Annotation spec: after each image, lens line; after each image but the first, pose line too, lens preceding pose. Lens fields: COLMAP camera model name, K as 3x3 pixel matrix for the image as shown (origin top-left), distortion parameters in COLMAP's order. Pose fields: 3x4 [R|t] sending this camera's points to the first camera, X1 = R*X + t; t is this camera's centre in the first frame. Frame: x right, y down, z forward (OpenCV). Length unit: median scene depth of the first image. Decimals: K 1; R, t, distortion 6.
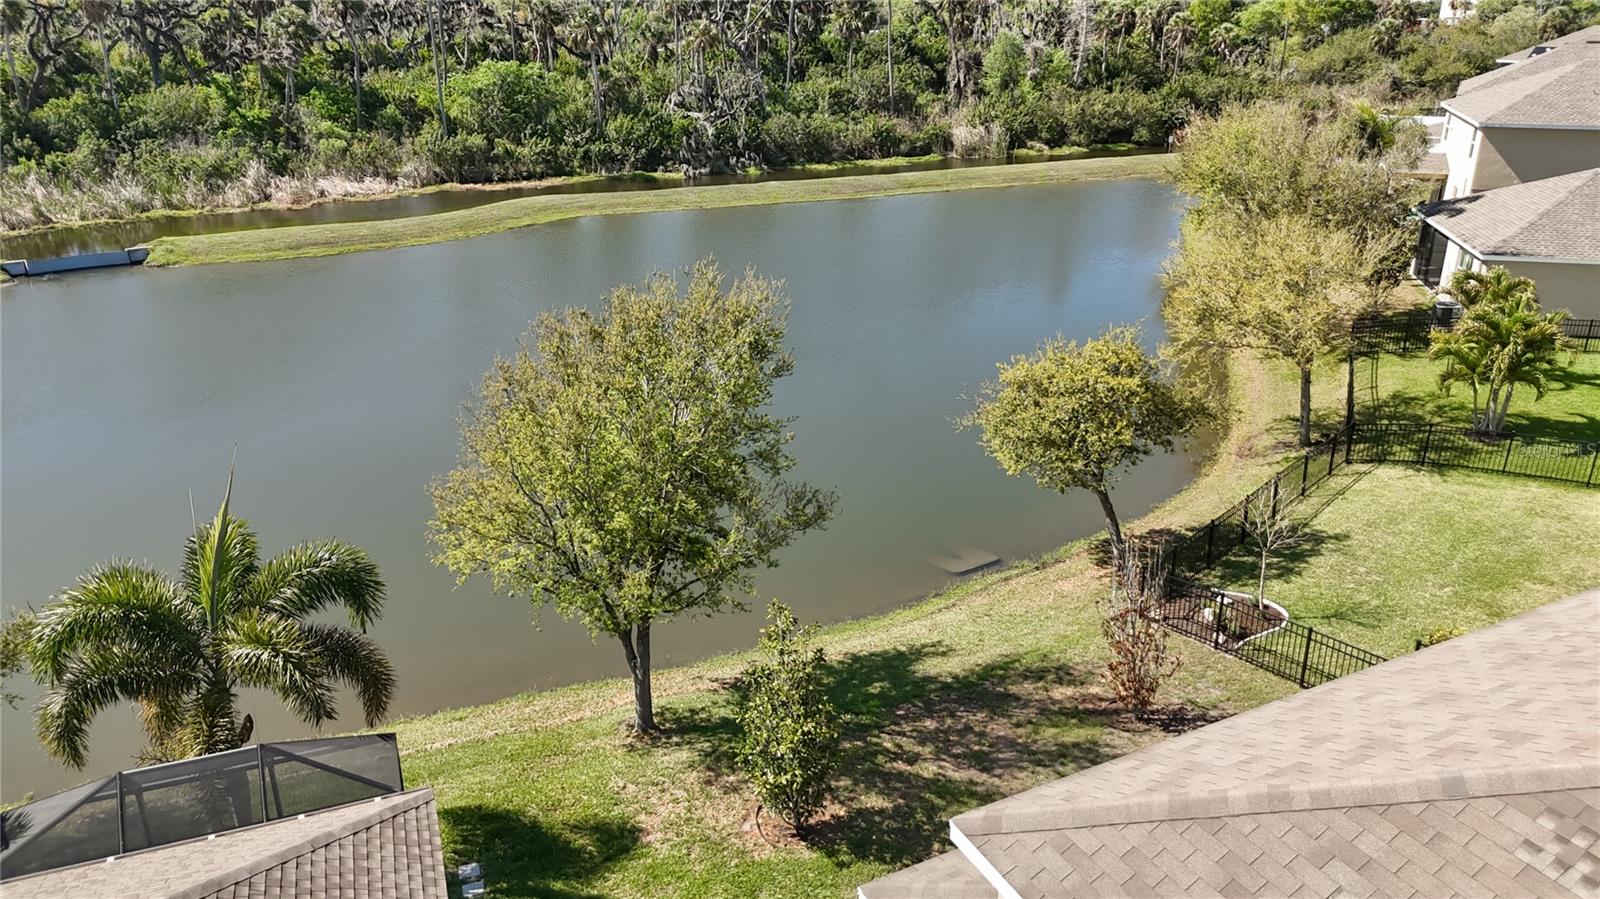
lens RADIAL K [[1223.5, 0, 811.2], [0, 1223.5, 443.2], [0, 0, 1]] dist [0.053693, -0.056928]
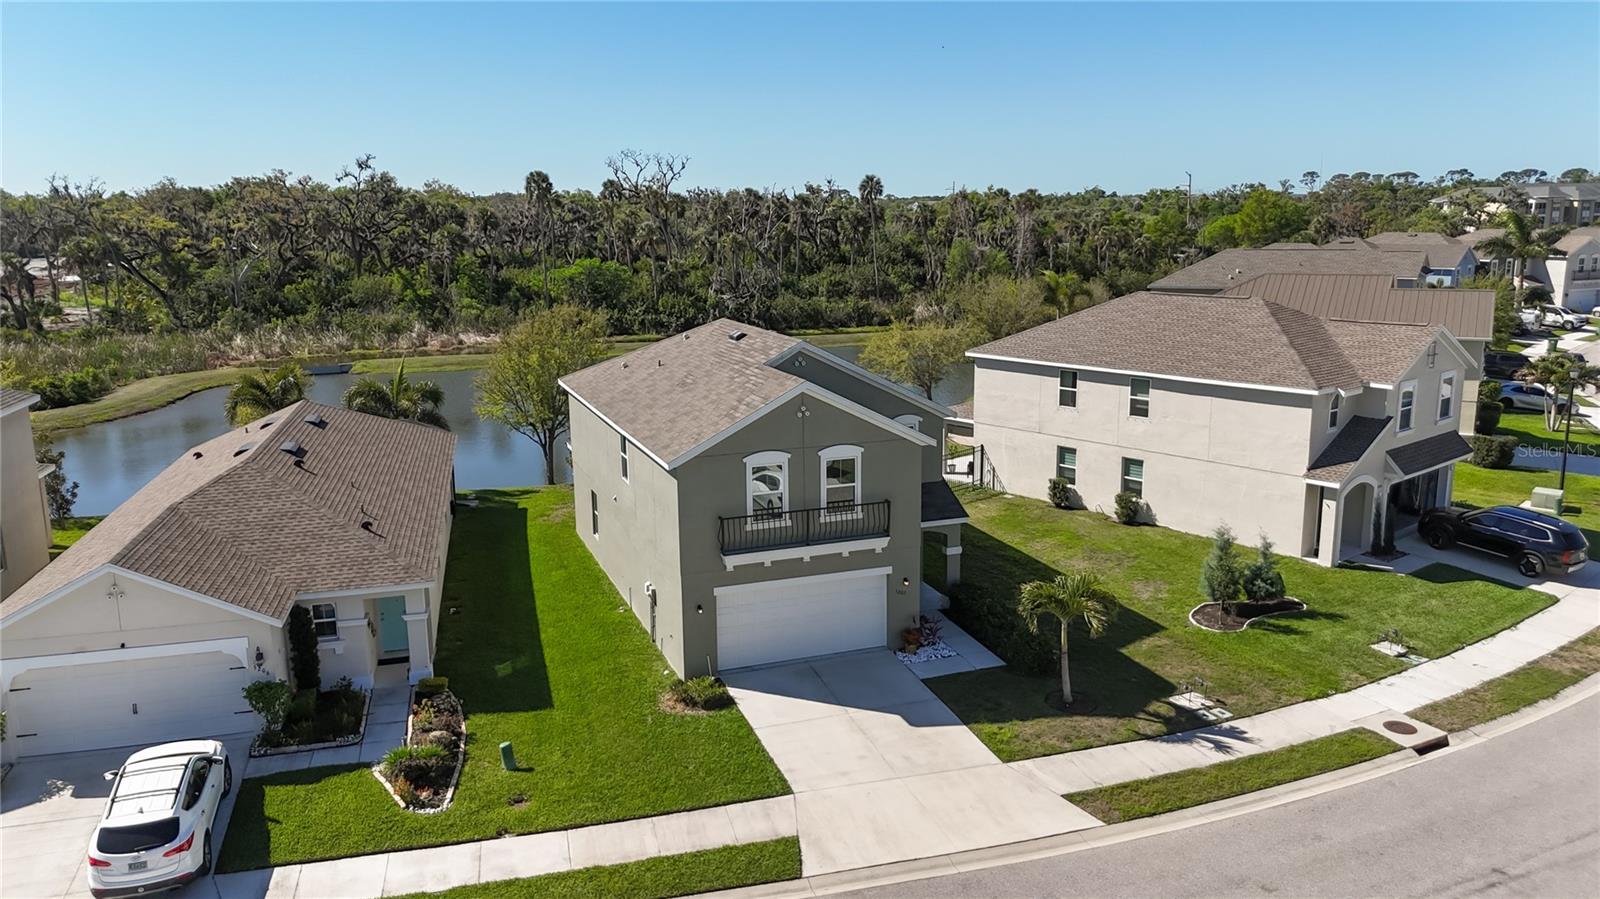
lens RADIAL K [[1223.5, 0, 839.3], [0, 1223.5, 447.3], [0, 0, 1]] dist [0.053693, -0.056928]
pose [[0.996173, 0.010423, -0.086774, 0.173875], [-0.024470, 0.986417, -0.162426, 0.139374], [0.083903, 0.163928, 0.982898, -0.368910]]
